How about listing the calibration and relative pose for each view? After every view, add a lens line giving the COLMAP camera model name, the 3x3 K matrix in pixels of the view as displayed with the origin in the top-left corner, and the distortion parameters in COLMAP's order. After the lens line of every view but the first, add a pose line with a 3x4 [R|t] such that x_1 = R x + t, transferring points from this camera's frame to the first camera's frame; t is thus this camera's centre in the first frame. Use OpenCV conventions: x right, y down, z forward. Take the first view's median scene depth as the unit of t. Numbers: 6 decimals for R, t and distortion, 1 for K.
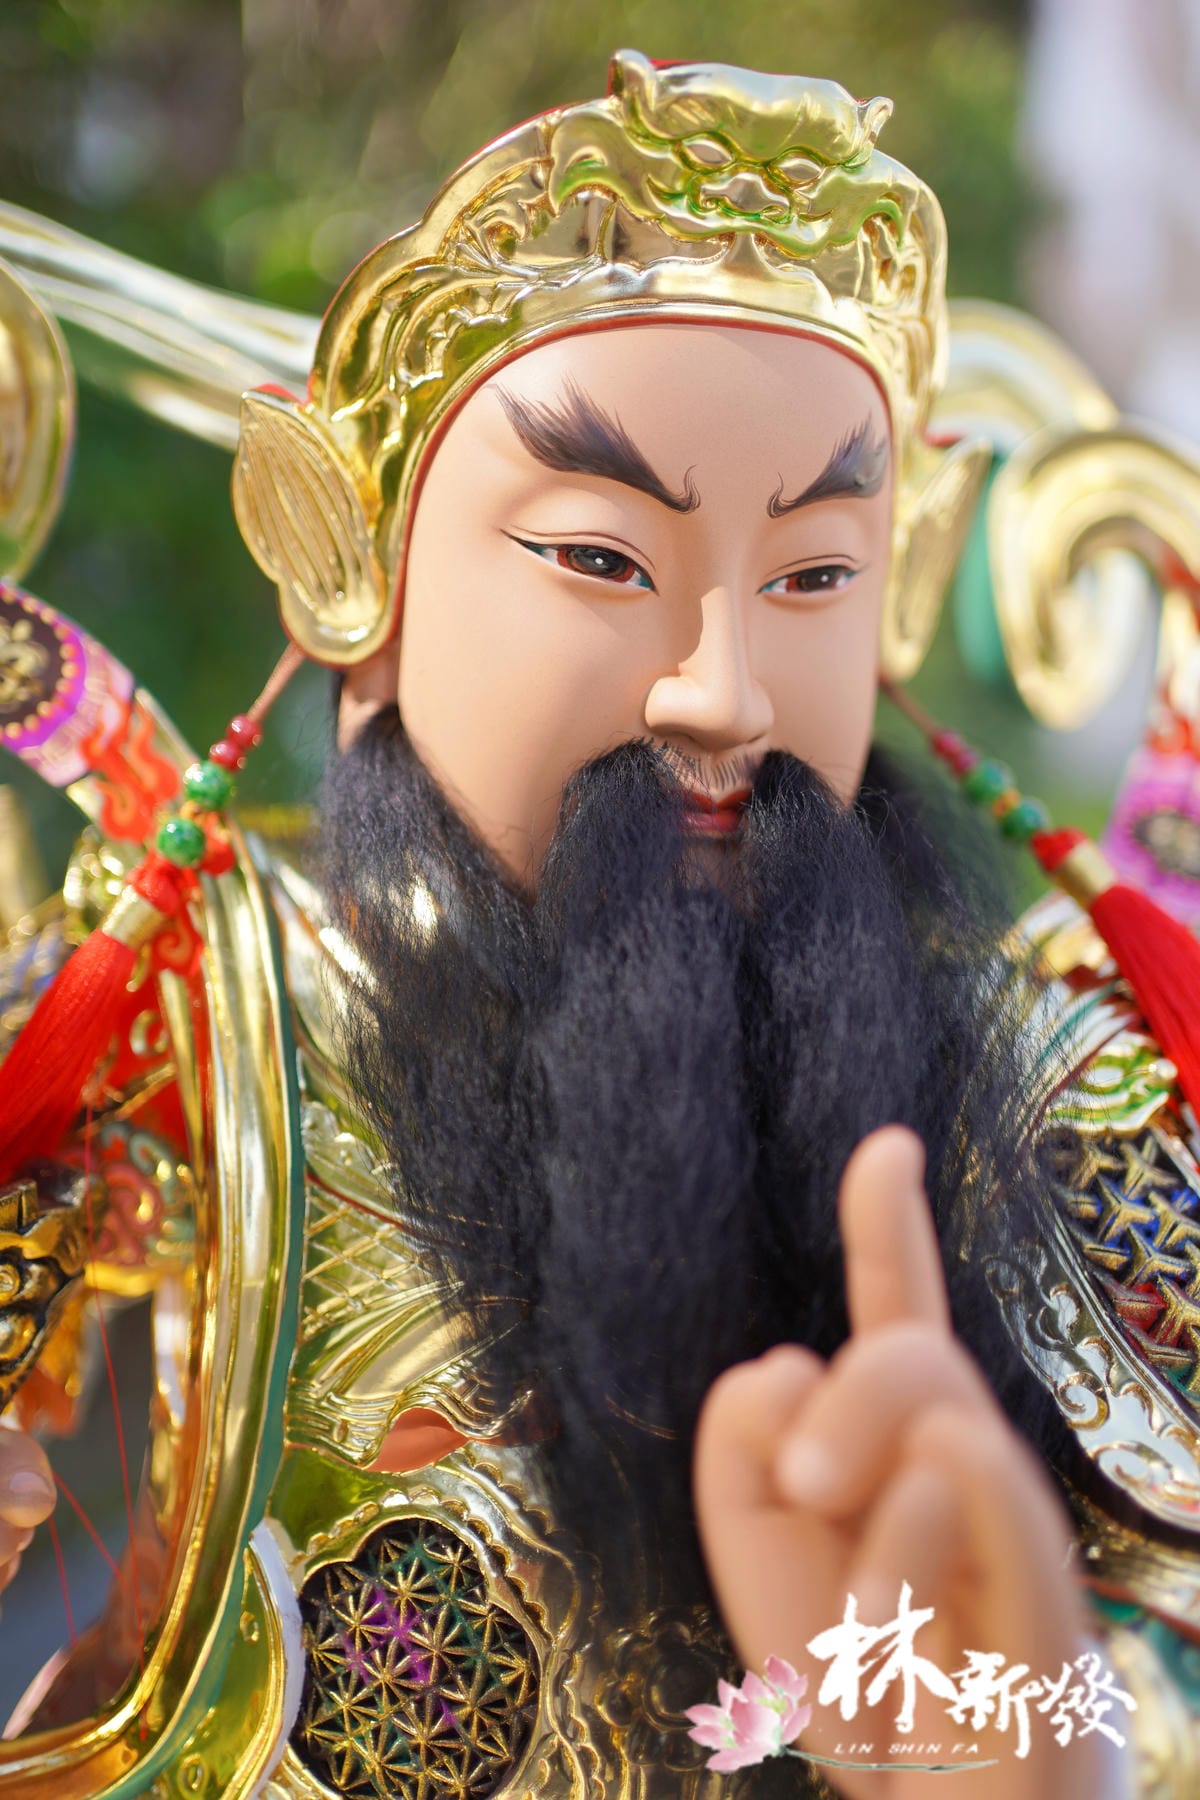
lens RADIAL K [[1802.8, 0, 600.0], [0, 1802.8, 900.0], [0, 0, 1]] dist [0.010512, 0.023864]
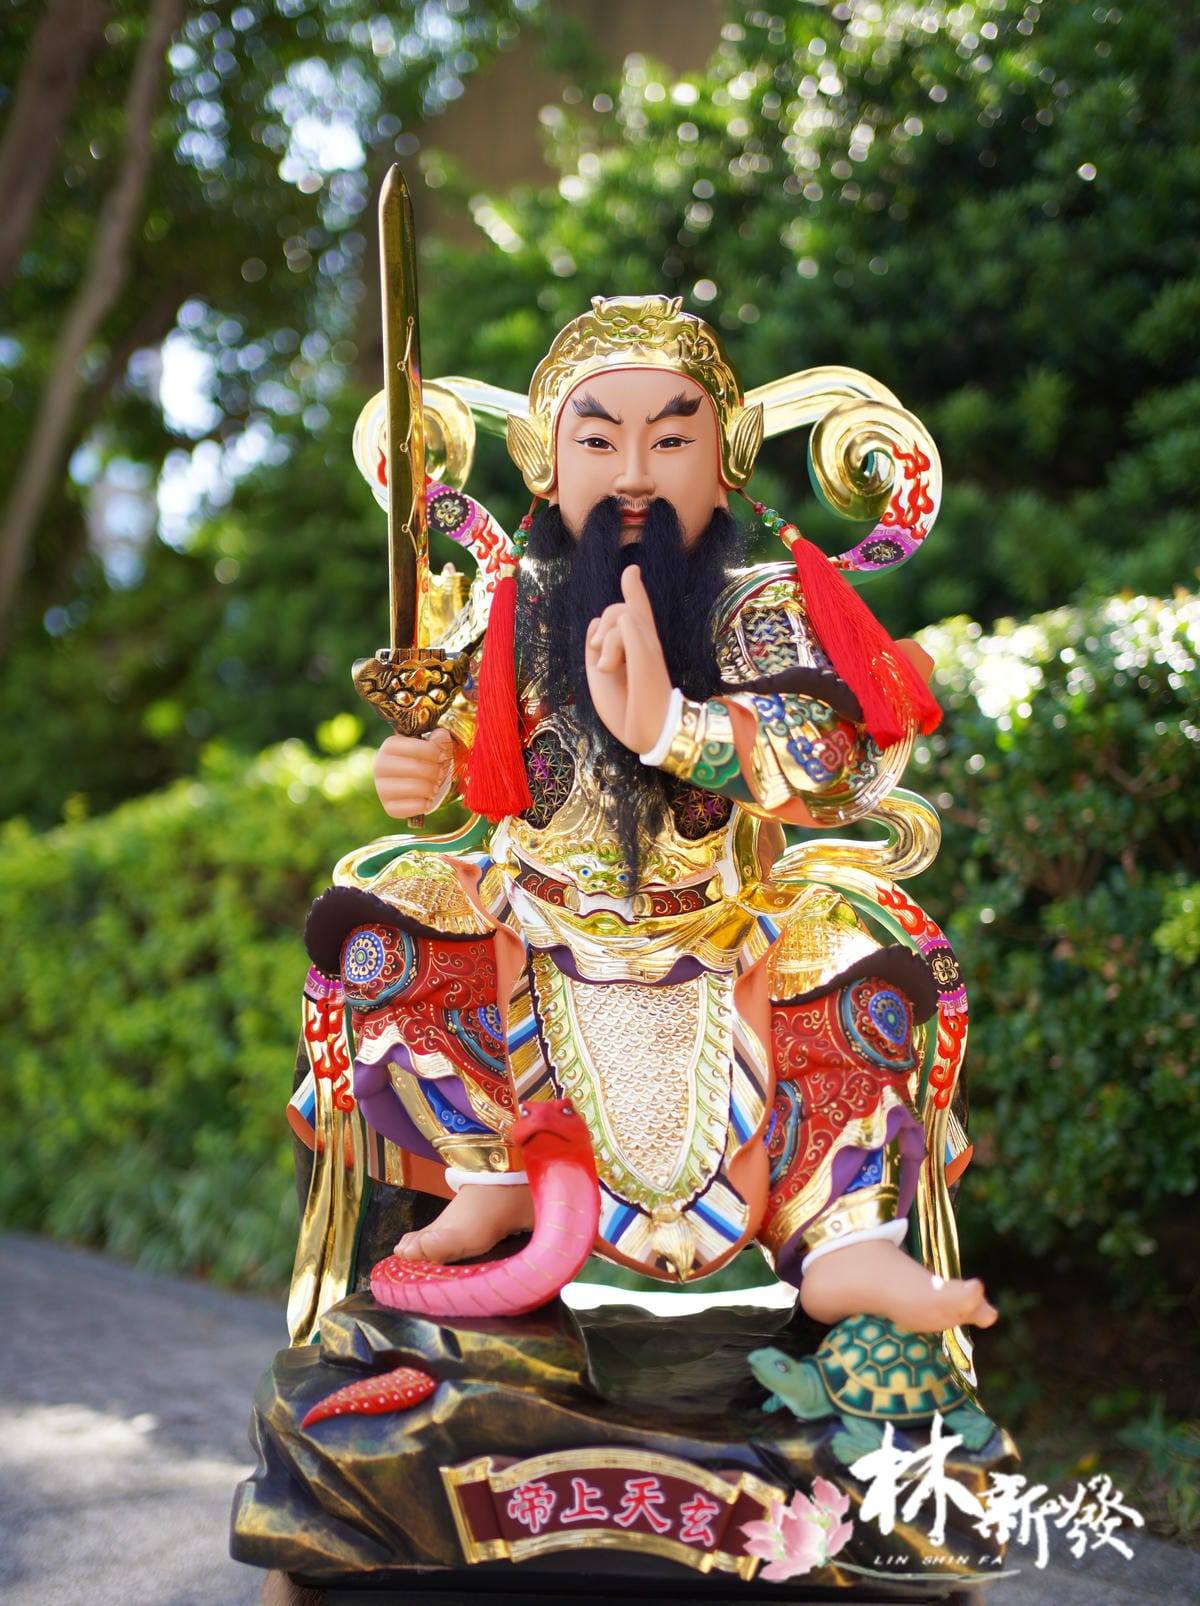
lens RADIAL K [[1763.0, 0, 600.0], [0, 1763.0, 884.6], [0, 0, 1]] dist [0.001987, -0.001305]
pose [[0.925115, -0.040996, -0.377468, 1.163215], [-0.007587, 0.991959, -0.126330, 1.001565], [0.379612, 0.119734, 0.917365, -1.830745]]
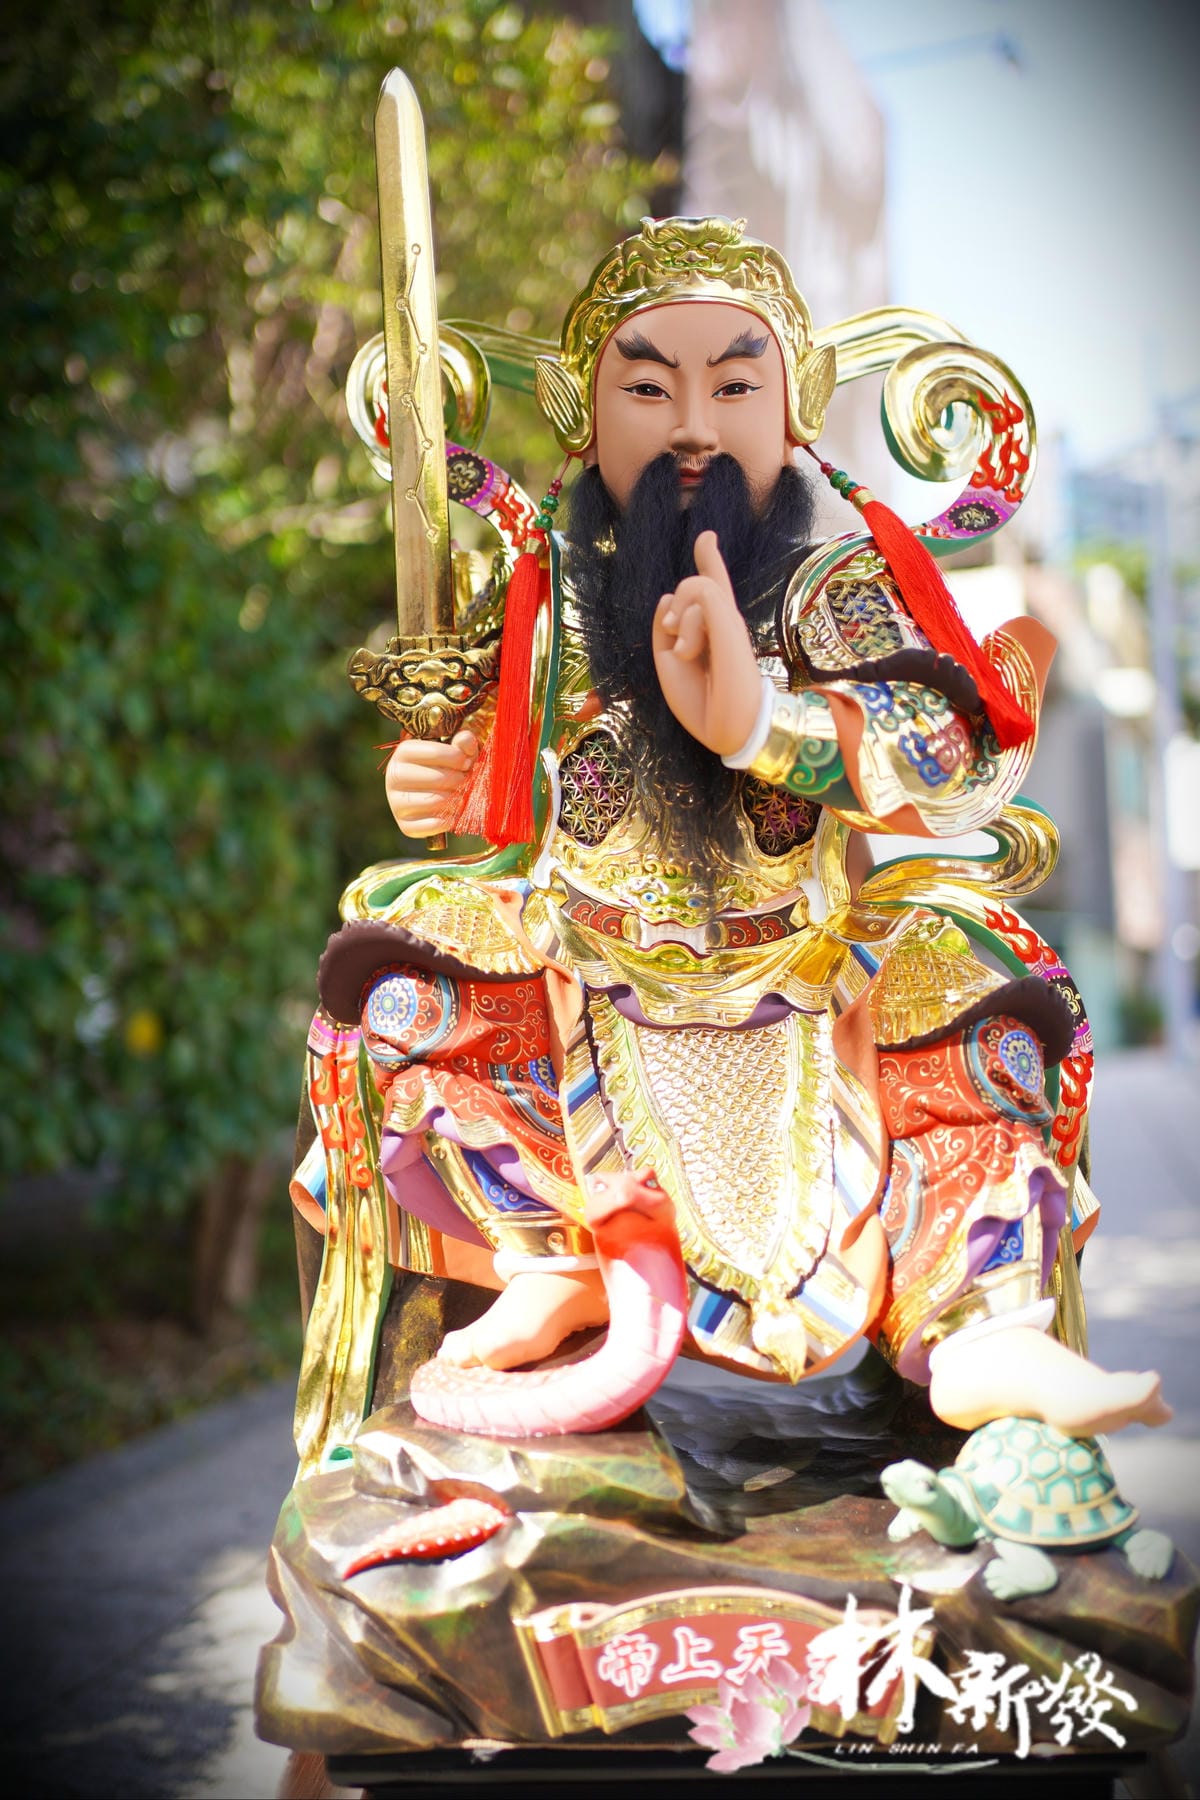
lens RADIAL K [[1895.4, 0, 600.0], [0, 1895.4, 900.0], [0, 0, 1]] dist [0.000744, 0.013431]
pose [[0.942750, -0.060670, -0.327934, 0.825847], [0.018573, 0.991339, -0.130010, 0.957492], [0.332982, 0.116477, 0.935712, -1.655747]]
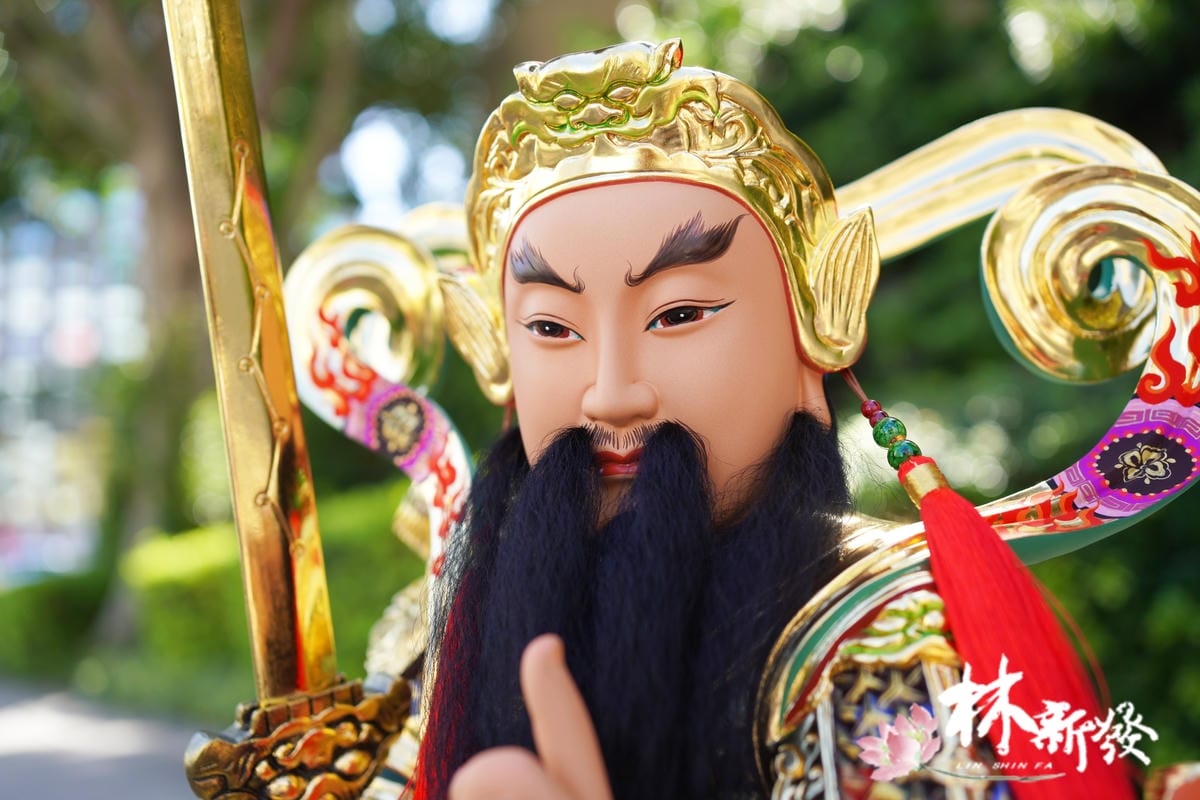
lens RADIAL K [[1201.9, 0, 600.0], [0, 1201.9, 400.0], [0, 0, 1]] dist [0.010512, 0.023864]
pose [[0.777518, -0.130036, -0.615270, 0.739546], [0.024328, 0.983875, -0.177198, 0.091059], [0.628390, 0.122806, 0.768143, 0.121905]]
